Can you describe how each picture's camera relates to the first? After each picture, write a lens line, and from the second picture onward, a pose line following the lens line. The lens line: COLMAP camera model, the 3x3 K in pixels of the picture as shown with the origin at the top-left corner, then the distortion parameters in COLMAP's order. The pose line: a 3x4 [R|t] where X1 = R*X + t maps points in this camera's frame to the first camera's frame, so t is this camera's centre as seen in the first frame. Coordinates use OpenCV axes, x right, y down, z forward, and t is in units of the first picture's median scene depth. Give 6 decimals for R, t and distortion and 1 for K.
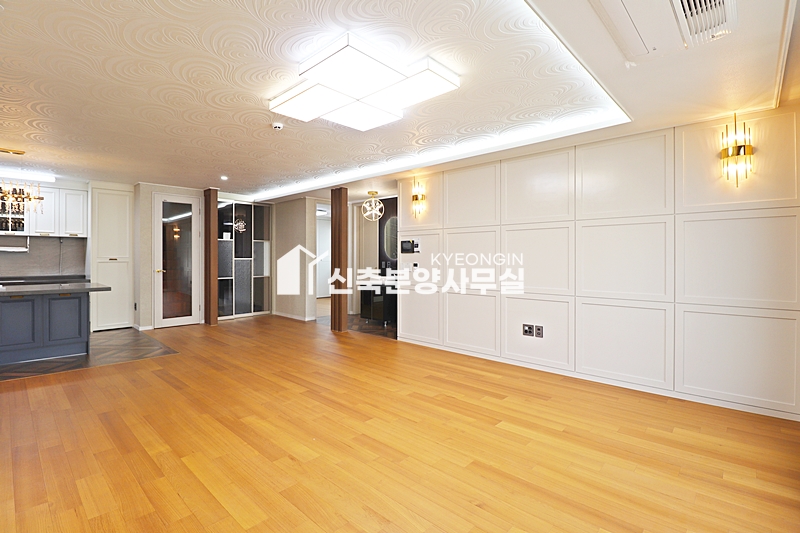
lens RADIAL K [[377.0, 0, 399.4], [0, 377.0, 257.9], [0, 0, 1]] dist [-0.017628, -0.000872]
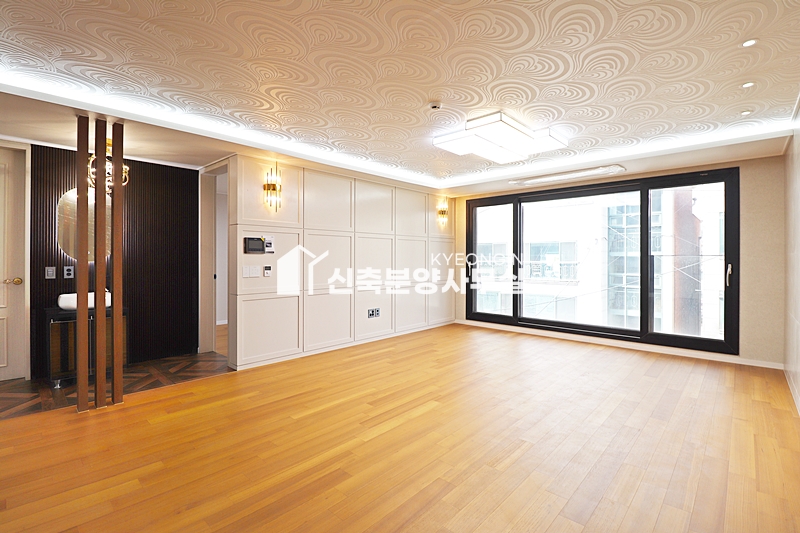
lens RADIAL K [[369.0, 0, 400.8], [0, 369.0, 258.9], [0, 0, 1]] dist [-0.018040, -0.001106]
pose [[0.003224, -0.002740, 0.999991, -1.152555], [0.001222, 0.999996, 0.002736, -0.004852], [-0.999994, 0.001214, 0.003227, 1.071111]]
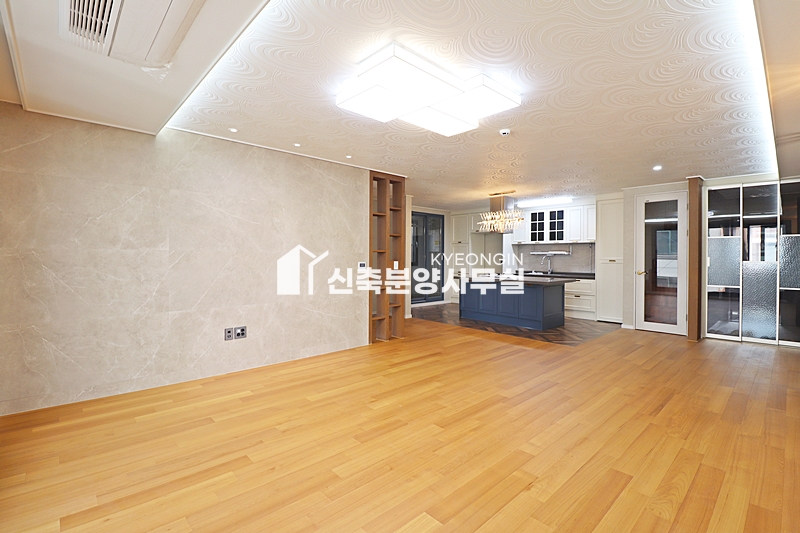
lens RADIAL K [[373.7, 0, 401.3], [0, 373.7, 254.6], [0, 0, 1]] dist [-0.003512, -0.000888]
pose [[-0.065749, -0.005308, -0.997822, 0.723965], [-0.009438, 0.999944, -0.004698, -0.005480], [0.997792, 0.009109, -0.065795, 0.782919]]
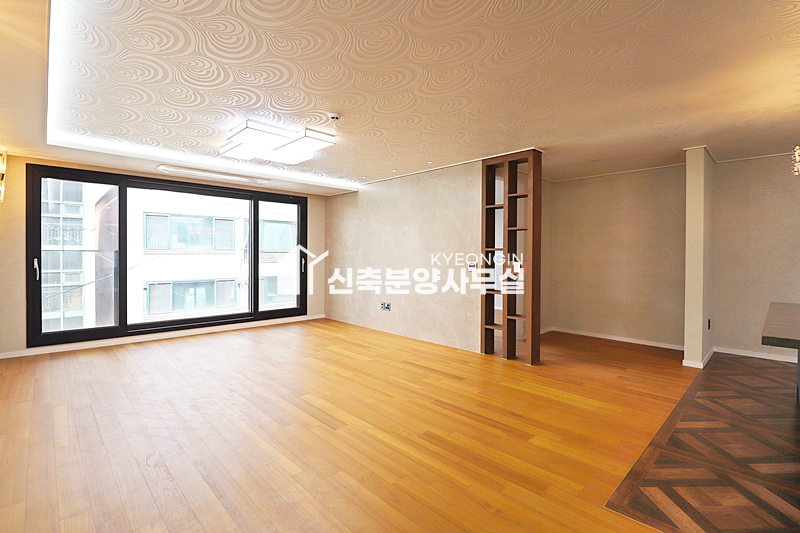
lens RADIAL K [[369.0, 0, 400.8], [0, 369.0, 258.9], [0, 0, 1]] dist [-0.018040, -0.001106]
pose [[-0.998710, -0.008125, 0.050123, -0.534606], [-0.007401, 0.999866, 0.014625, -0.010650], [-0.050235, 0.014235, -0.998636, 1.899138]]
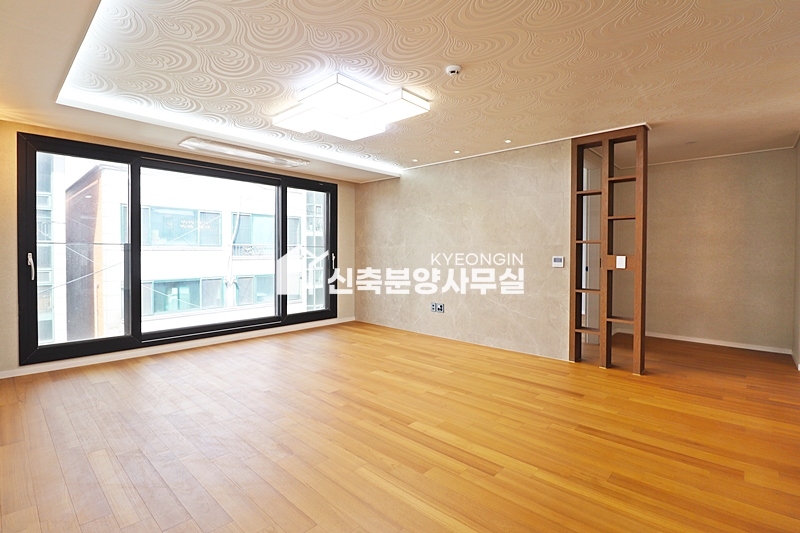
lens RADIAL K [[377.0, 0, 399.4], [0, 377.0, 257.9], [0, 0, 1]] dist [-0.017628, -0.000872]
pose [[-0.999958, -0.006260, -0.006651, -0.214222], [-0.006382, 0.999809, 0.018491, 0.004341], [0.006534, 0.018533, -0.999807, 1.732002]]
